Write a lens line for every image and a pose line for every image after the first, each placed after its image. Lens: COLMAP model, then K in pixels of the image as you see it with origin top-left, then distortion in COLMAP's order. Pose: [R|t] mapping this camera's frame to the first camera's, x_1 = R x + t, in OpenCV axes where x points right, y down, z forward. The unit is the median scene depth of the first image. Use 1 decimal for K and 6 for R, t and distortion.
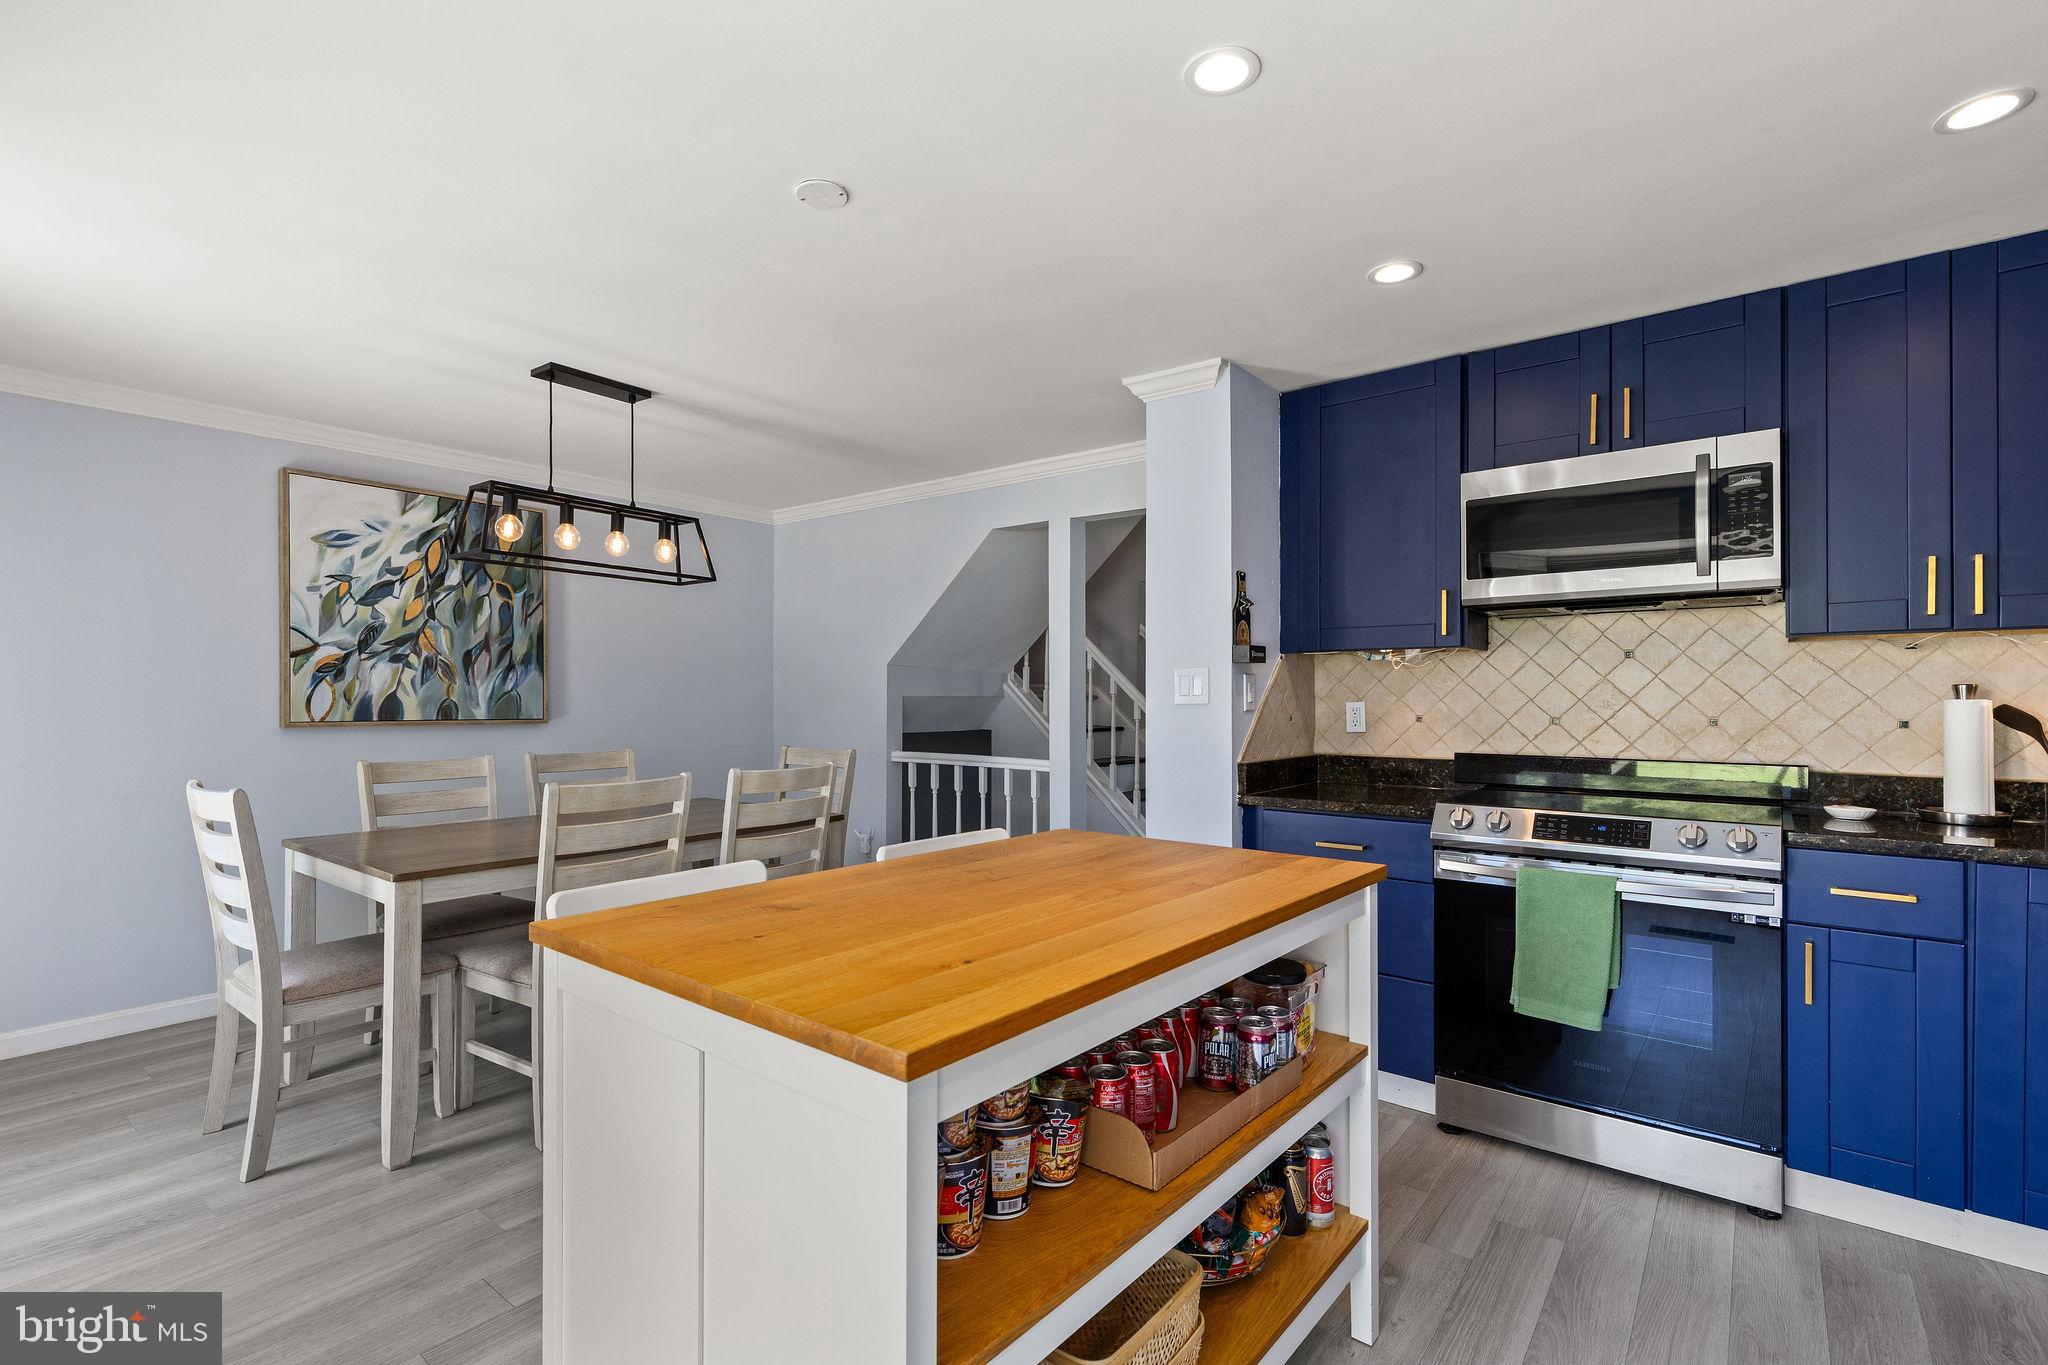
lens RADIAL K [[924.0, 0, 1010.6], [0, 924.0, 691.8], [0, 0, 1]] dist [0.009196, -0.003478]
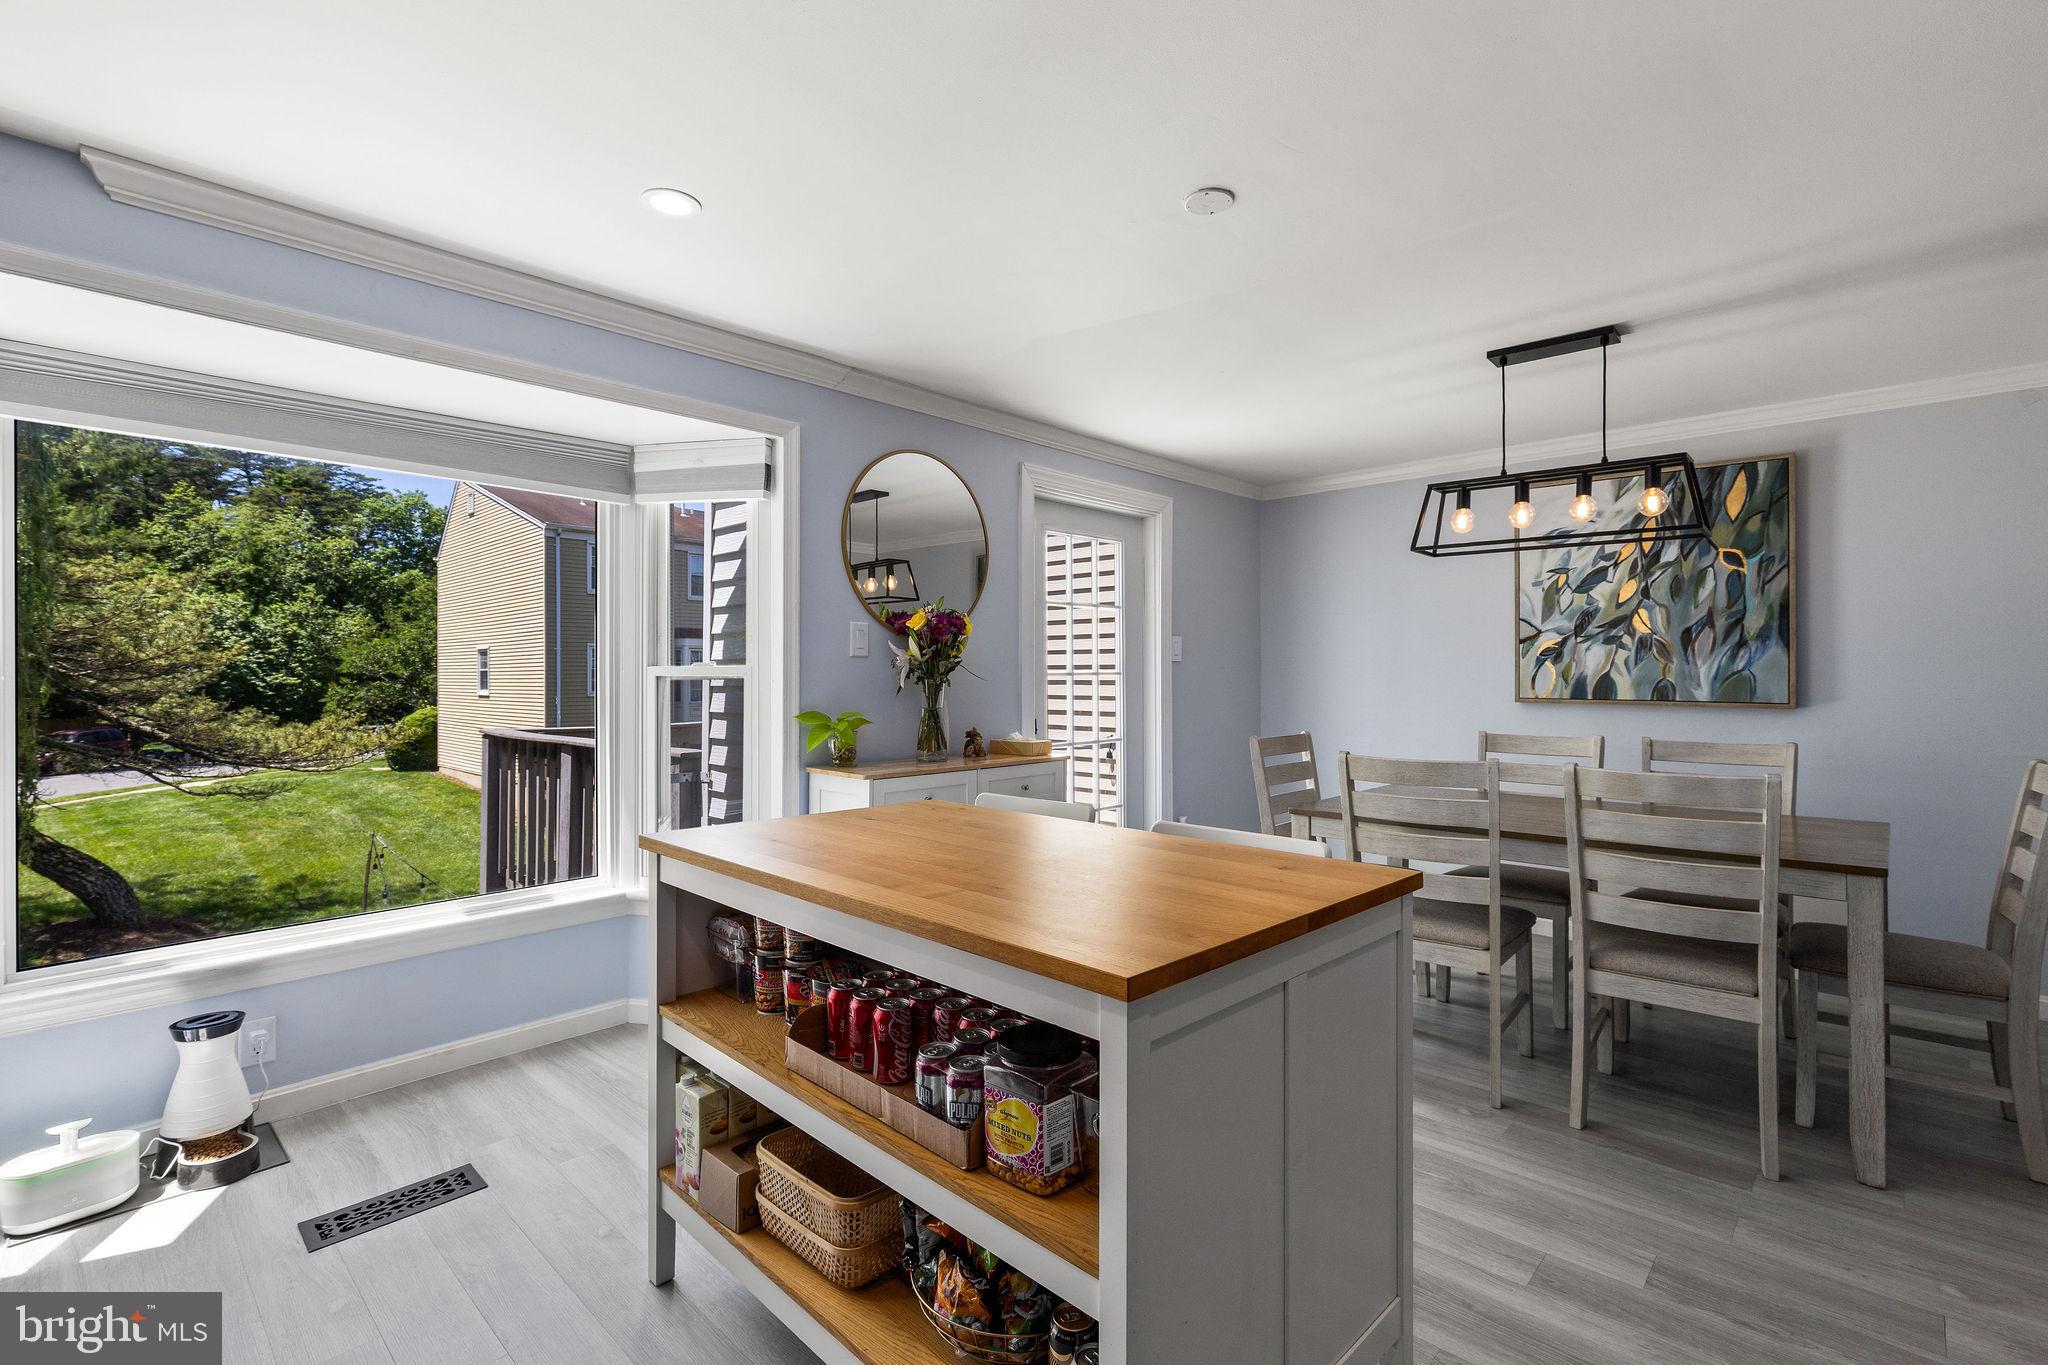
lens RADIAL K [[924.0, 0, 1033.3], [0, 924.0, 670.7], [0, 0, 1]] dist [0.009196, -0.003478]
pose [[-0.089830, -0.003539, -0.995951, 0.440721], [0.005417, 0.999977, -0.004042, -0.000817], [0.995942, -0.005758, -0.089809, 0.448378]]
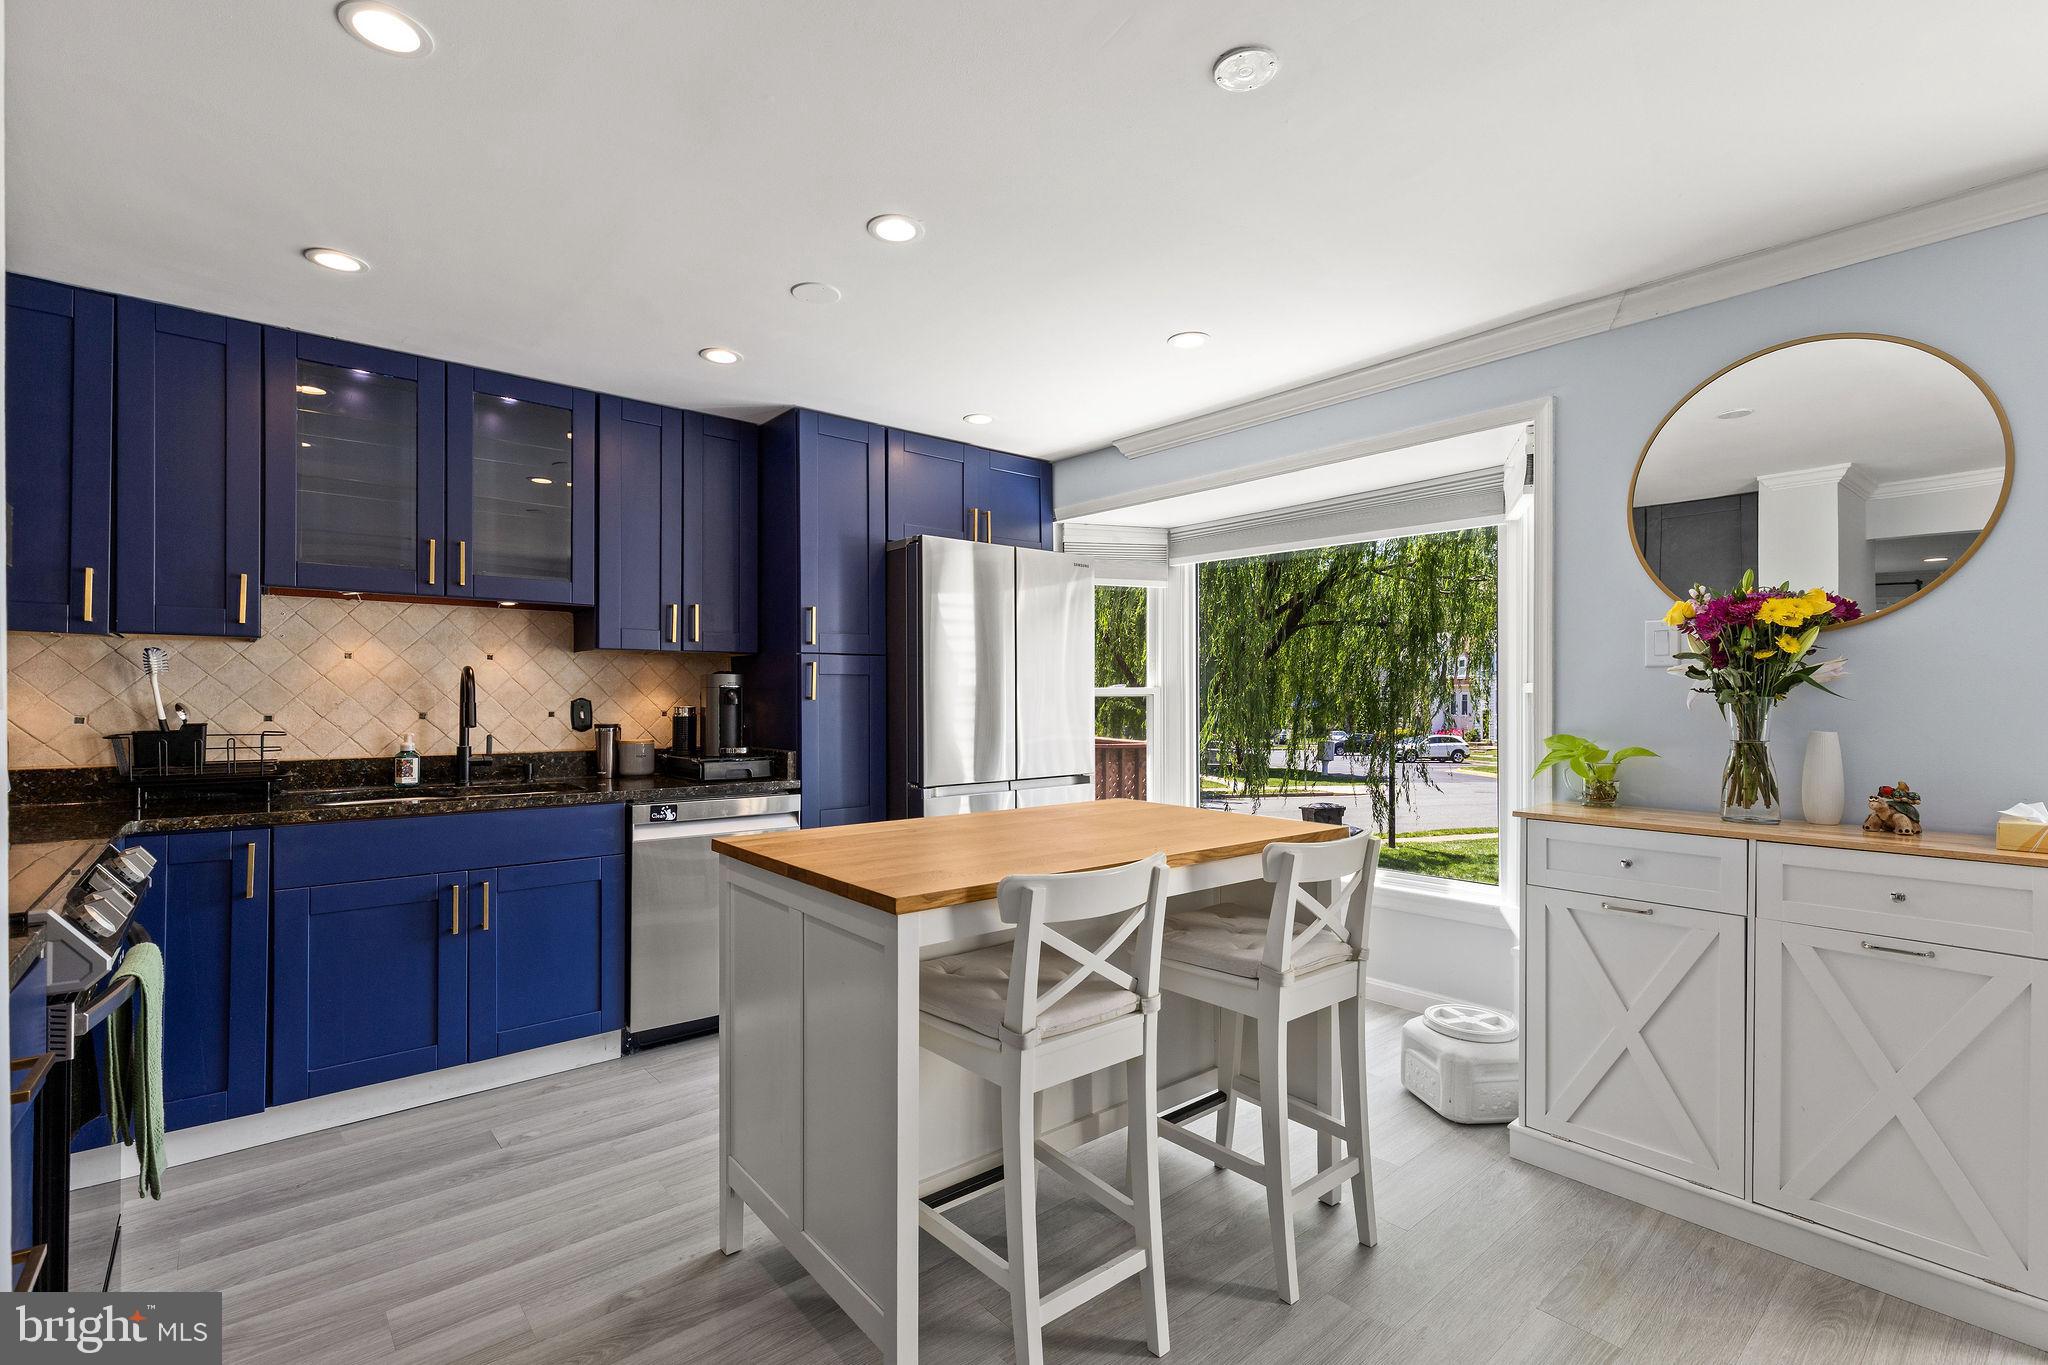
lens RADIAL K [[924.0, 0, 1017.5], [0, 924.0, 698.7], [0, 0, 1]] dist [0.009196, -0.003478]
pose [[-0.980891, -0.002505, 0.194543, -0.079131], [-0.002719, 0.999996, -0.000831, 0.005800], [-0.194540, -0.001344, -0.980894, 0.920397]]
